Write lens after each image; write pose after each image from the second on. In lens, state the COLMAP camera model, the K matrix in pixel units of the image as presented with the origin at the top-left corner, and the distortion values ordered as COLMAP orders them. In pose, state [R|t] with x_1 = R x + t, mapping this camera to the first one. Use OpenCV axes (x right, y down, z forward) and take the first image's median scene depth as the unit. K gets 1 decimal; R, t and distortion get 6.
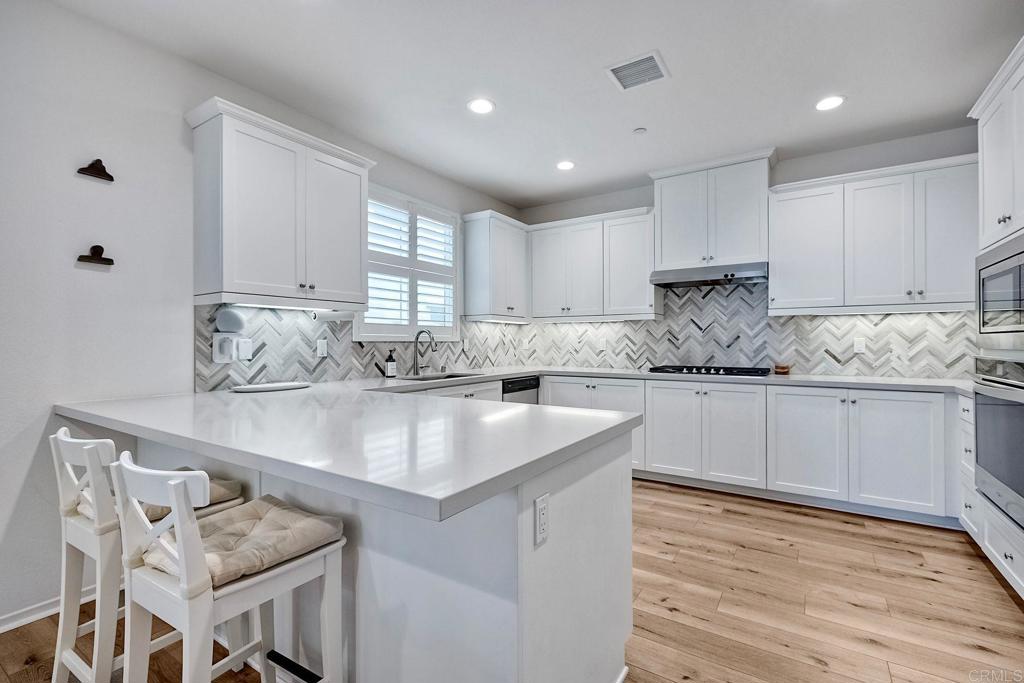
lens RADIAL K [[462.0, 0, 520.4], [0, 462.0, 339.7], [0, 0, 1]] dist [0.001978, -0.001837]
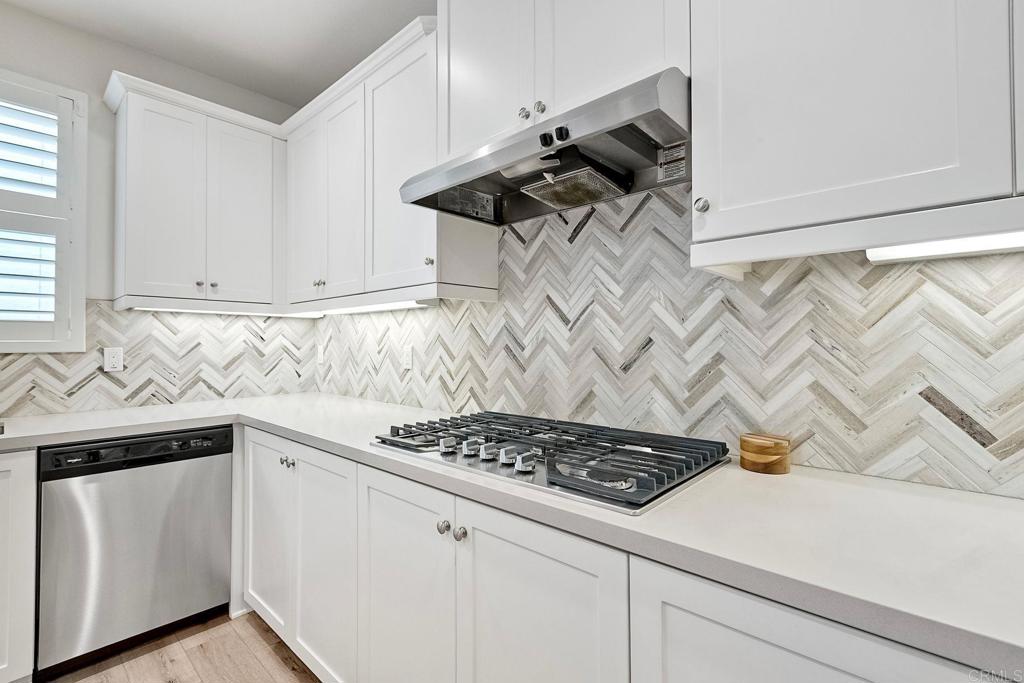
lens RADIAL K [[462.0, 0, 519.9], [0, 462.0, 336.4], [0, 0, 1]] dist [0.001978, -0.001837]
pose [[0.985643, -0.005043, -0.168769, 0.467927], [0.003479, 0.999948, -0.009565, -0.007318], [0.168808, 0.008840, 0.985609, 0.687440]]
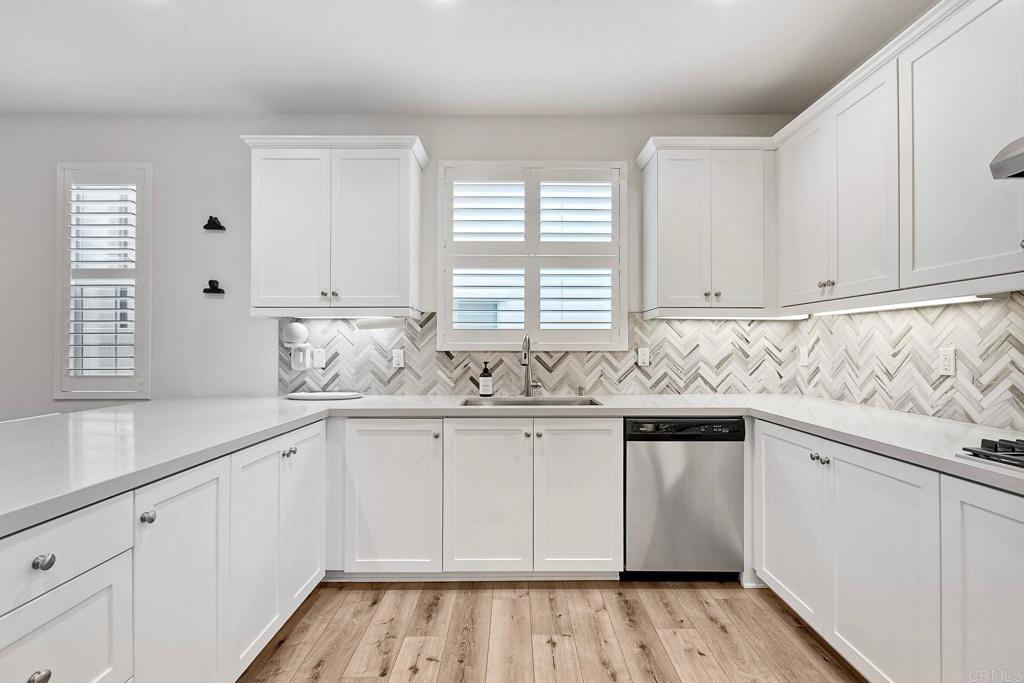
lens RADIAL K [[462.0, 0, 512.6], [0, 462.0, 344.8], [0, 0, 1]] dist [0.001978, -0.001837]
pose [[0.536410, -0.002093, -0.843955, 0.396185], [0.003423, 0.999994, -0.000304, -0.006408], [0.843950, -0.002726, 0.536414, 0.578854]]
